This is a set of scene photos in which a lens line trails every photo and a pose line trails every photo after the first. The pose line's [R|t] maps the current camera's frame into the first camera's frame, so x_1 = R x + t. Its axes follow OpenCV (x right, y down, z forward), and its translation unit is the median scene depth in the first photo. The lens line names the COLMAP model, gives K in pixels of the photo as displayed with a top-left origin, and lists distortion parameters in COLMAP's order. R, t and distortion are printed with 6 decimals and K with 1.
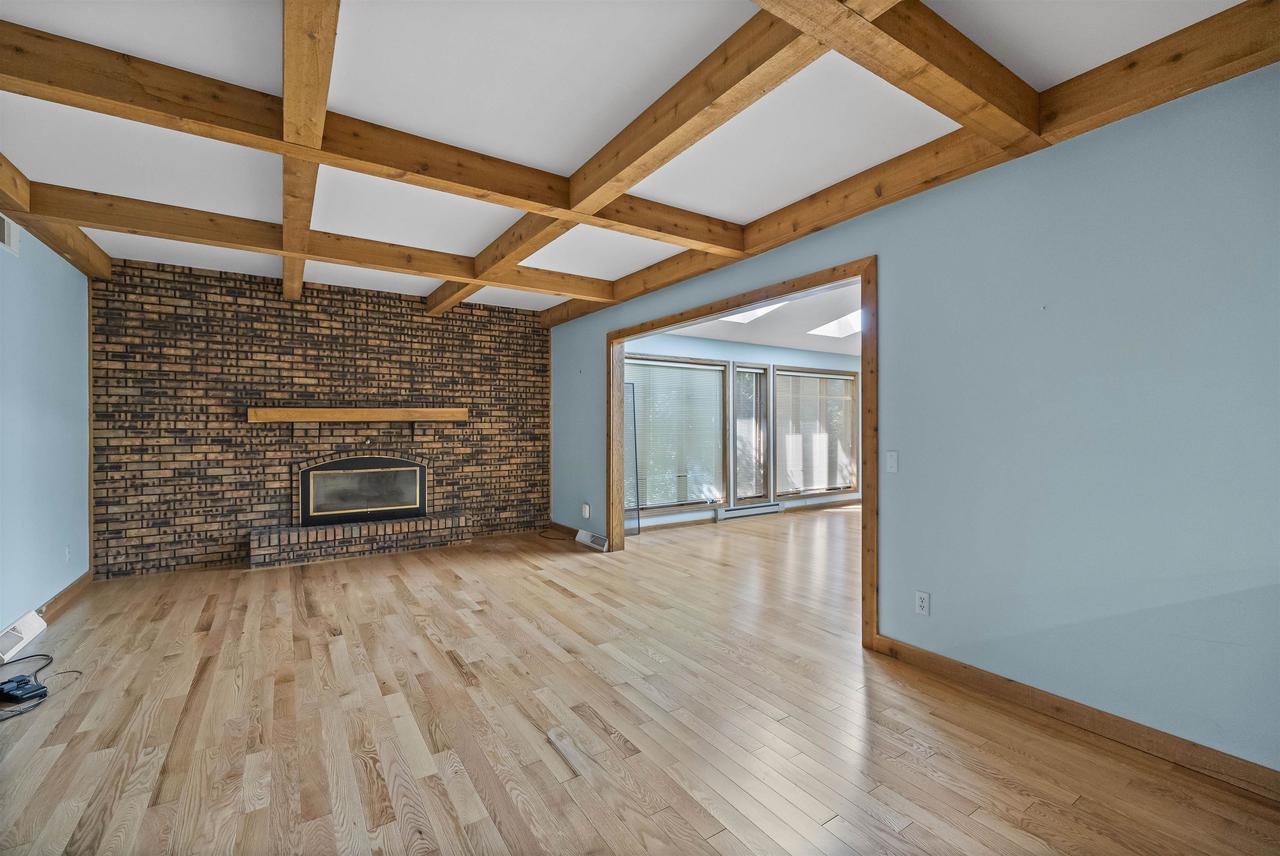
lens RADIAL K [[540.8, 0, 643.9], [0, 540.8, 426.8], [0, 0, 1]] dist [0.003822, -0.001311]
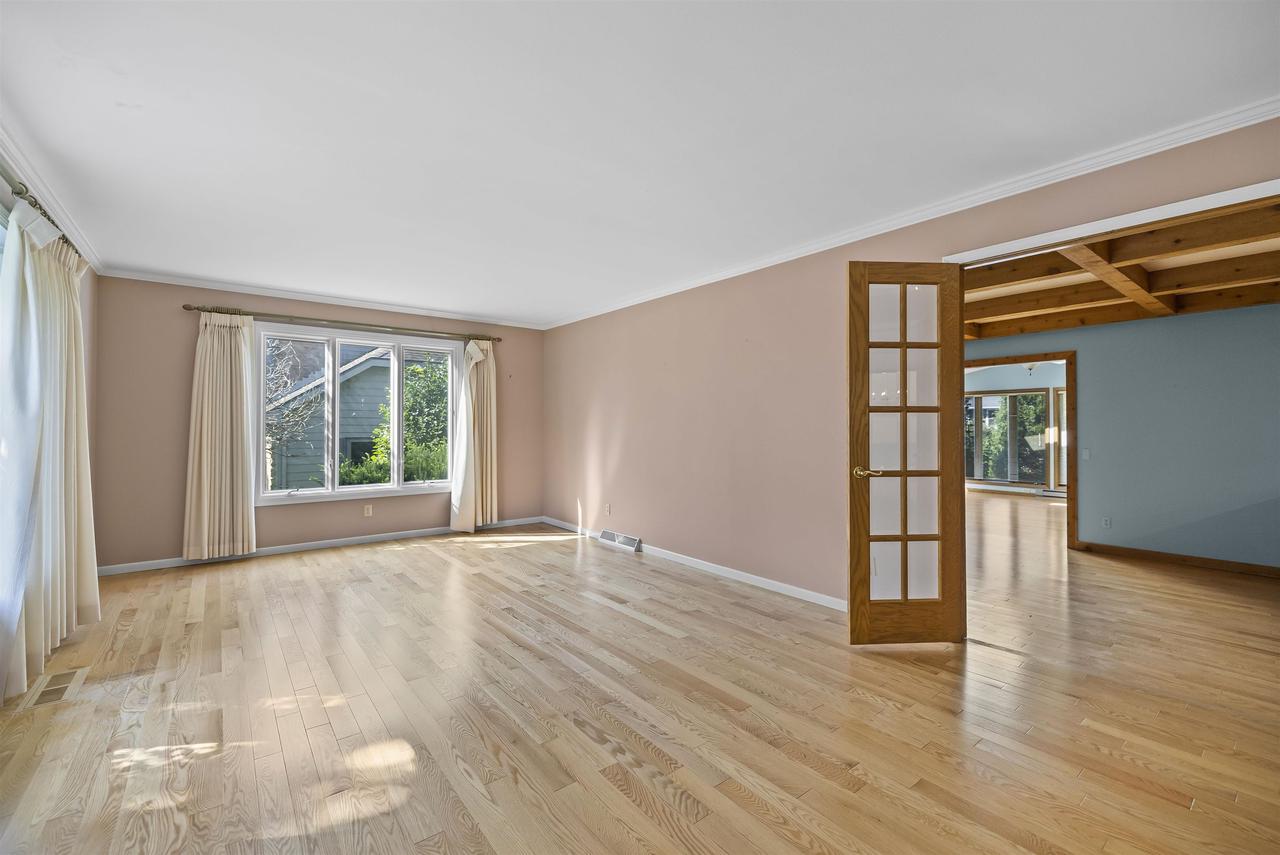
lens RADIAL K [[540.8, 0, 644.5], [0, 540.8, 421.4], [0, 0, 1]] dist [0.003822, -0.001311]
pose [[0.996511, 0.002855, 0.083411, -0.545983], [-0.001736, 0.999908, -0.013489, -0.010746], [-0.083441, 0.013297, 0.996424, -0.353259]]
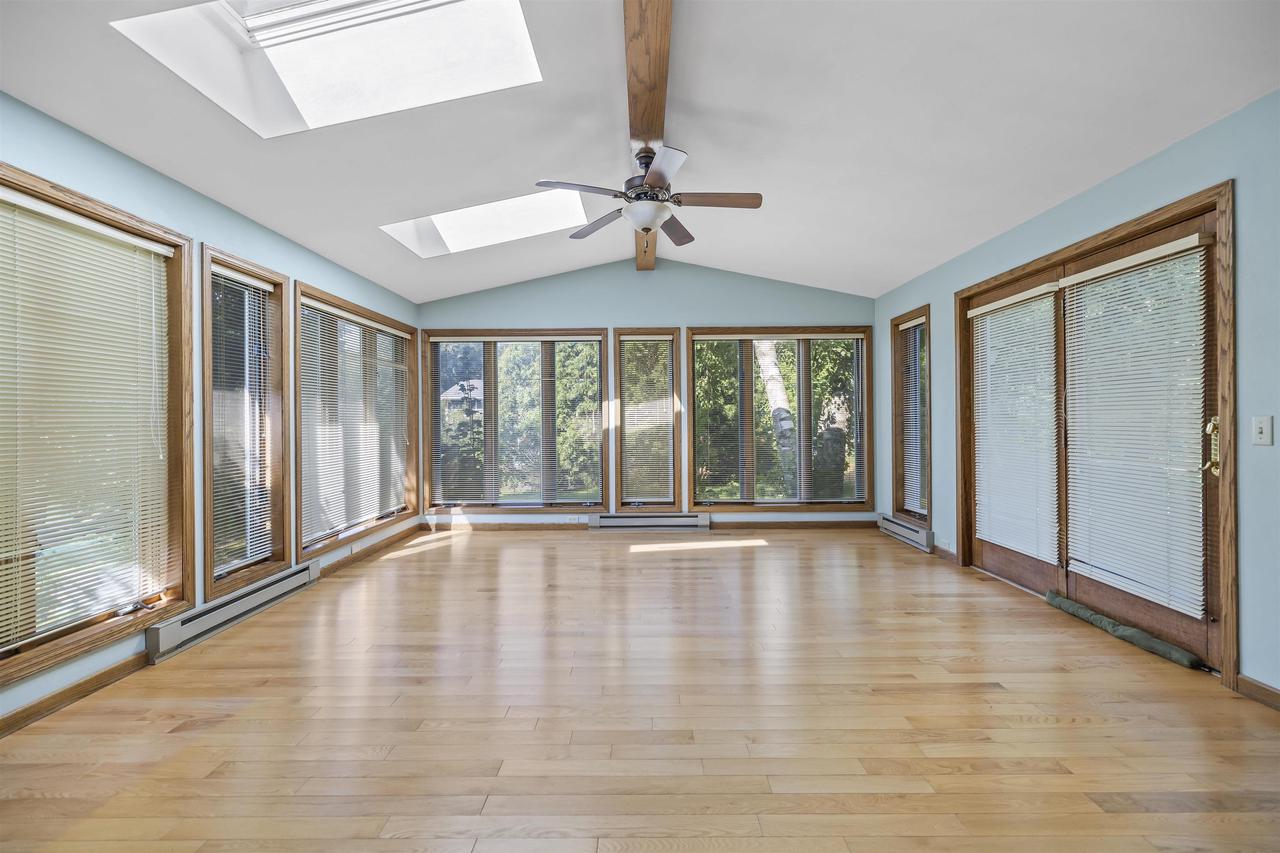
lens RADIAL K [[540.8, 0, 641.7], [0, 540.8, 418.5], [0, 0, 1]] dist [0.003822, -0.001311]
pose [[0.557307, -0.001355, 0.830305, 0.013061], [0.008842, 0.999952, -0.004303, 0.014124], [-0.830259, 0.009740, 0.557292, 0.503110]]
